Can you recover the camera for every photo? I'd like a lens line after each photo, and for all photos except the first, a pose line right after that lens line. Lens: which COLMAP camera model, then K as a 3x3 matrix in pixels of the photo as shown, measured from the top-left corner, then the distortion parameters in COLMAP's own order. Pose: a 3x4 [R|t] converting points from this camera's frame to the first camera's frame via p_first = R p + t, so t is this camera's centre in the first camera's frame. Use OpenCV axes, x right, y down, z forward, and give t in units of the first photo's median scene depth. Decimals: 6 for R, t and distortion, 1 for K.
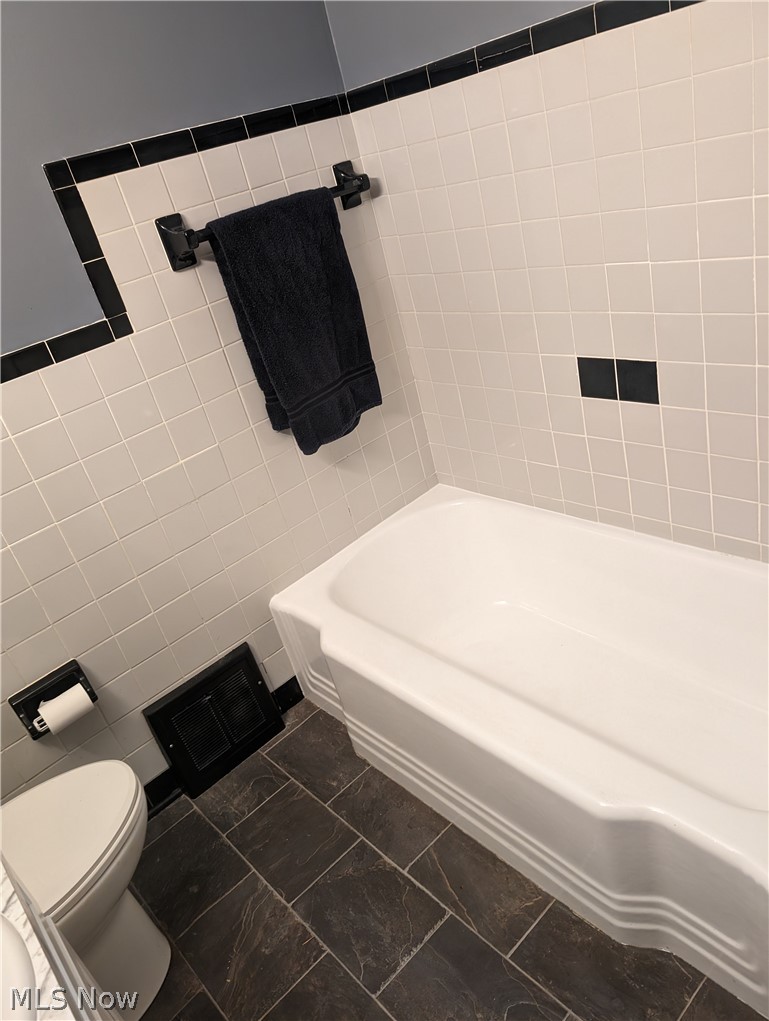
lens RADIAL K [[735.4, 0, 387.4], [0, 735.4, 507.4], [0, 0, 1]] dist [0.016927, -0.011318]
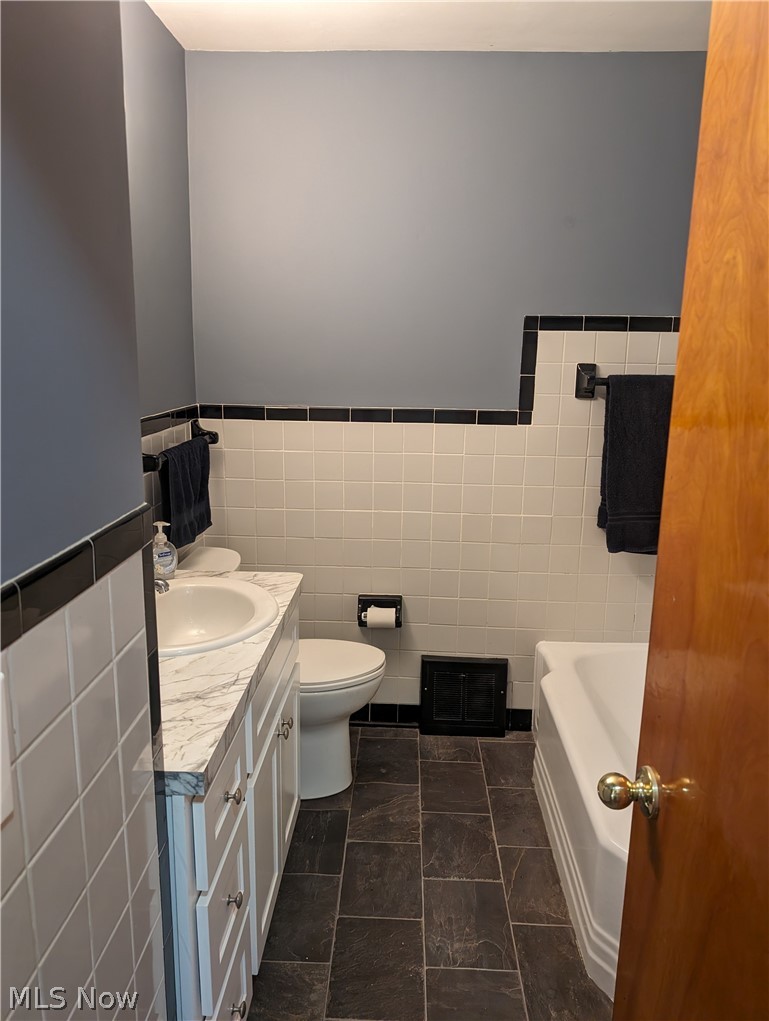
lens RADIAL K [[735.4, 0, 386.3], [0, 735.4, 507.2], [0, 0, 1]] dist [0.016927, -0.011318]
pose [[0.693823, 0.382930, -0.609897, 0.430572], [-0.485423, 0.874273, -0.003300, 0.061802], [0.531953, 0.298348, 0.792474, -0.309357]]
